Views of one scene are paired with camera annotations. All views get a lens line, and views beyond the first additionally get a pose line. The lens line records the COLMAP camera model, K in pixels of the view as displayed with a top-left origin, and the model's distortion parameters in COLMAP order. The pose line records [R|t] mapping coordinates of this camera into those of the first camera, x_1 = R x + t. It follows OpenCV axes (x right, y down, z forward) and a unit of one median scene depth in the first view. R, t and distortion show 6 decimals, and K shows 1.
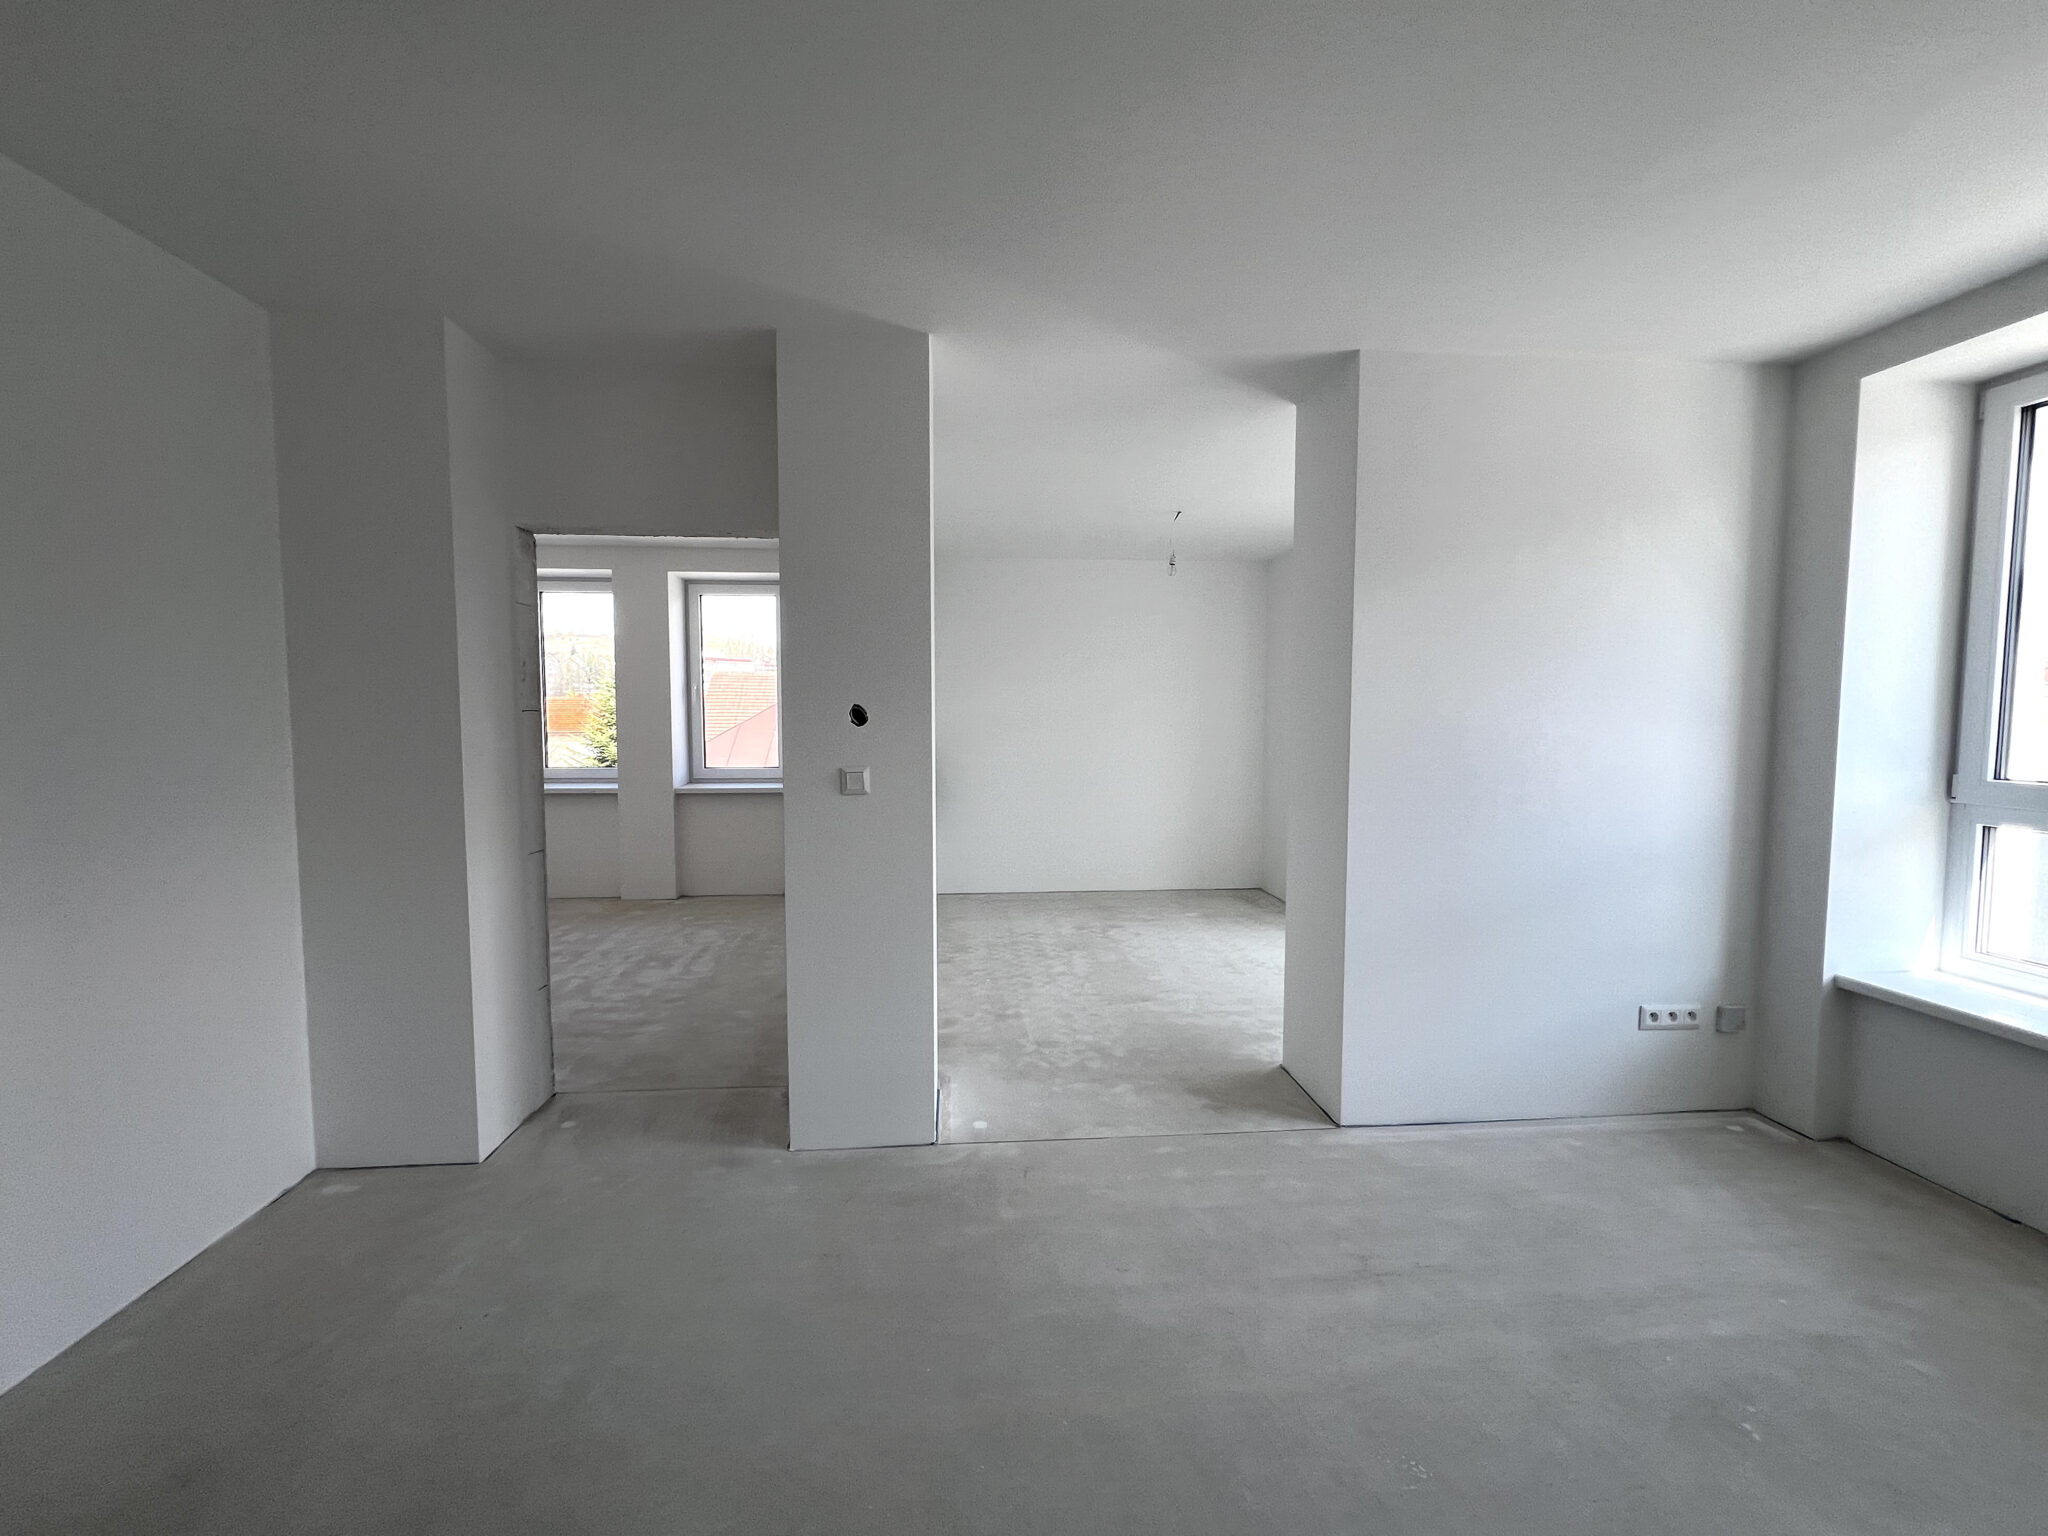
lens RADIAL K [[840.6, 0, 1019.8], [0, 840.6, 768.4], [0, 0, 1]] dist [-0.004074, 0.002584]
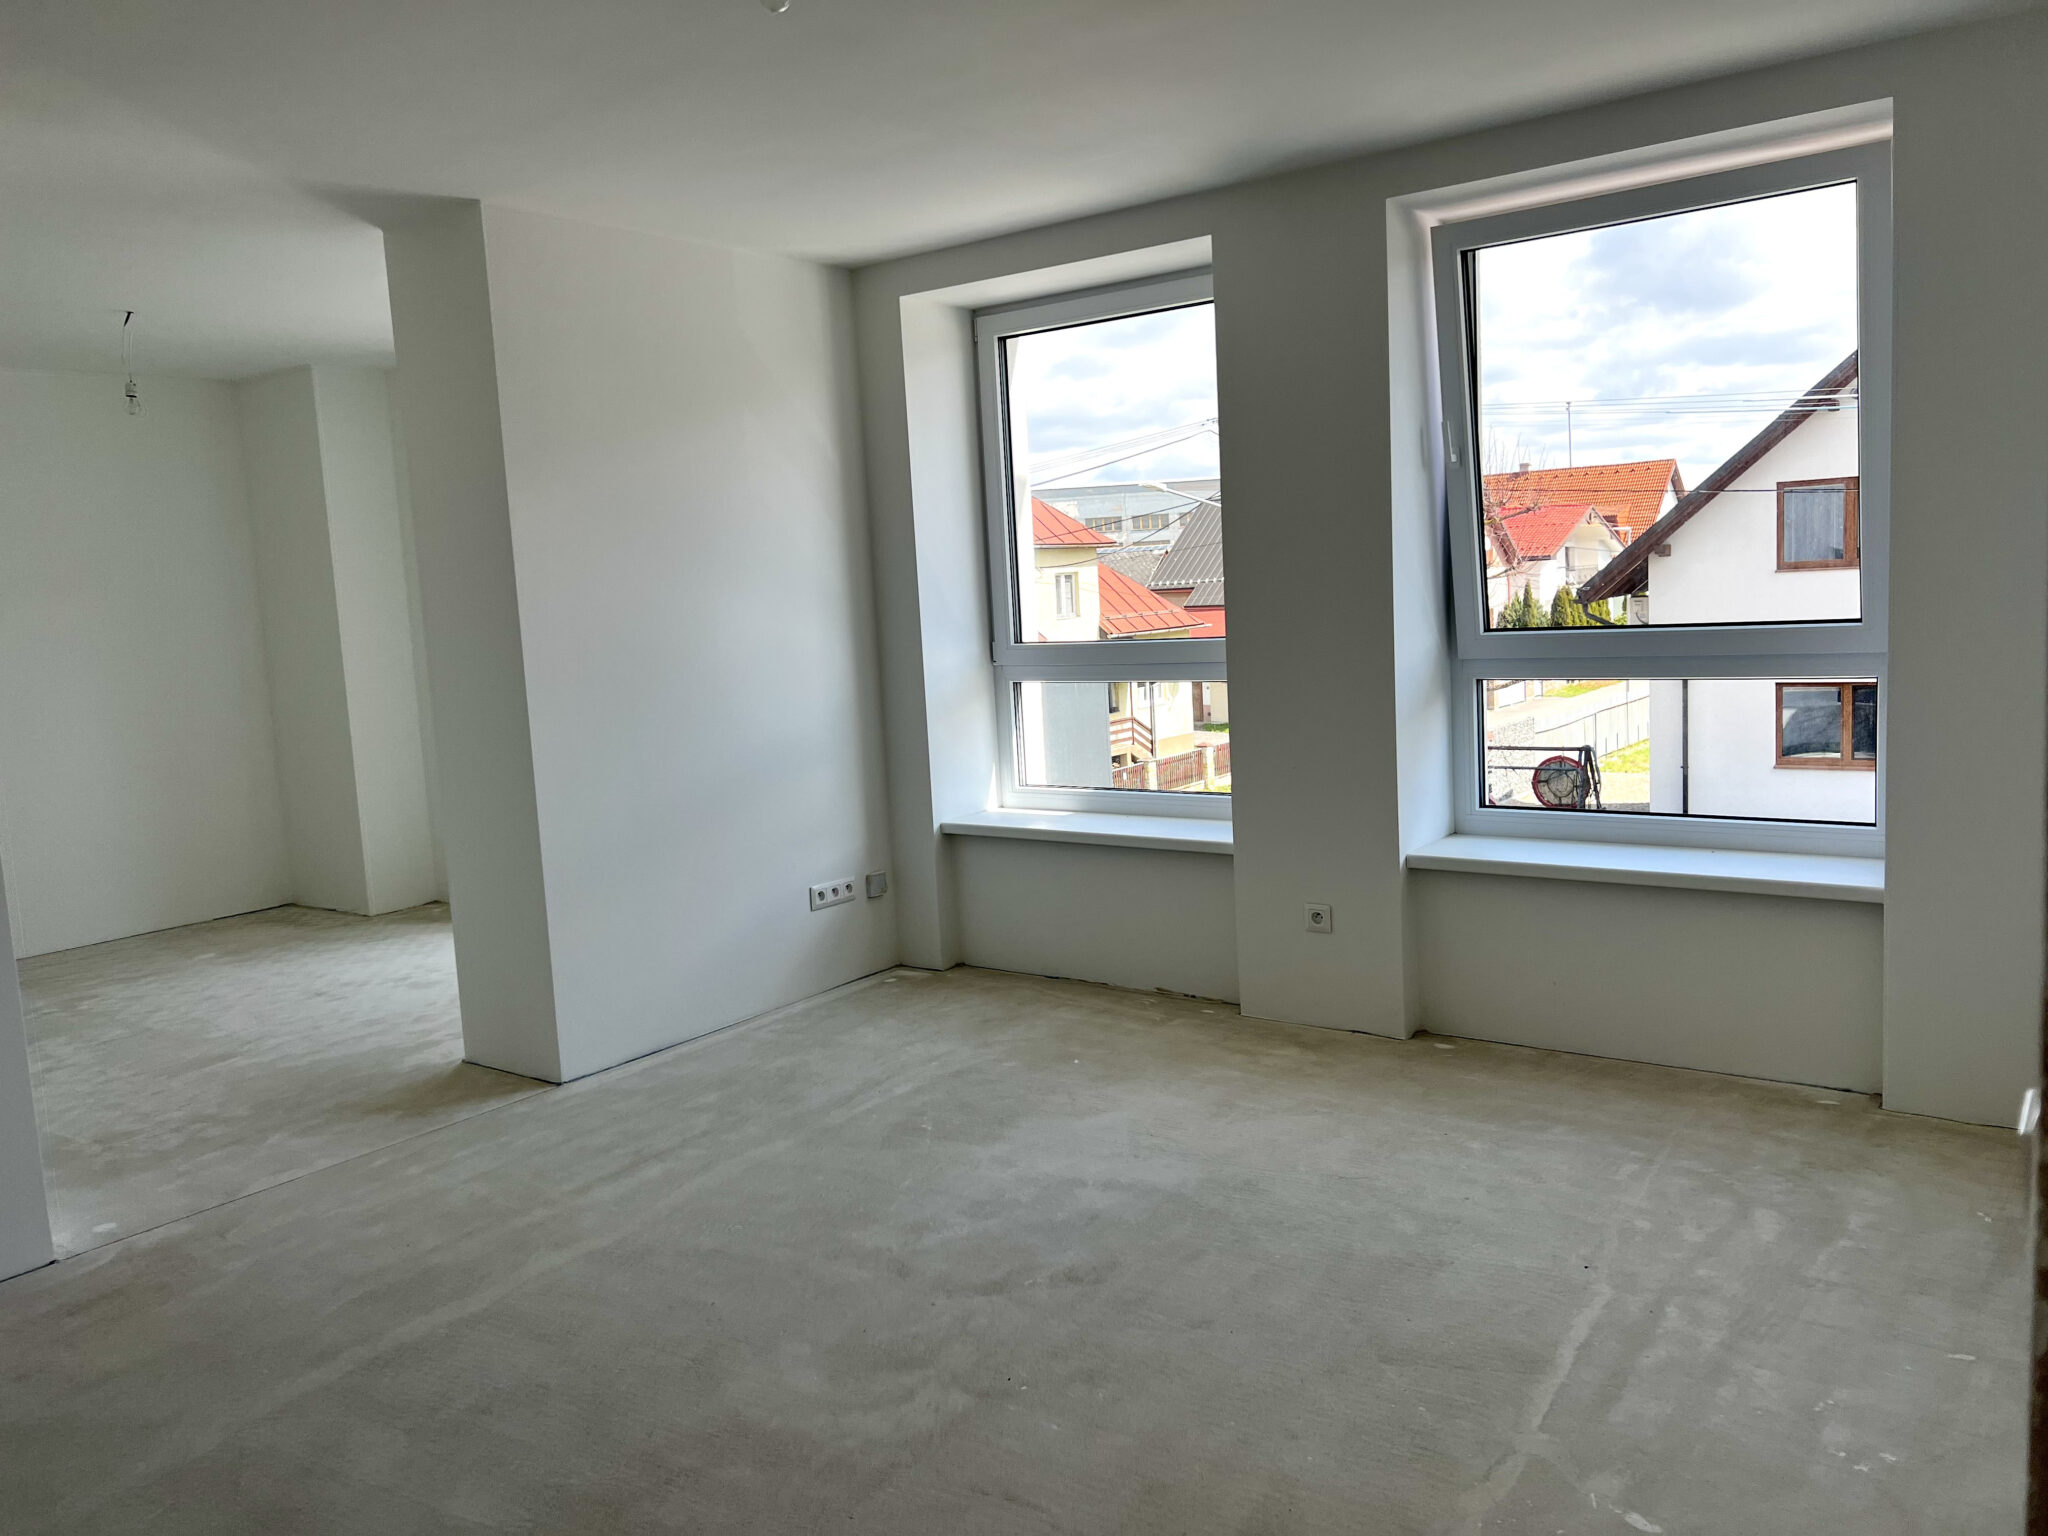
lens RADIAL K [[1525.6, 0, 1031.0], [0, 1525.6, 772.2], [0, 0, 1]] dist [0.034044, -0.034358]
pose [[0.665343, -0.128444, 0.735405, -0.428110], [0.101872, 0.991494, 0.081006, 0.020041], [-0.739554, 0.021020, 0.672769, -0.450478]]
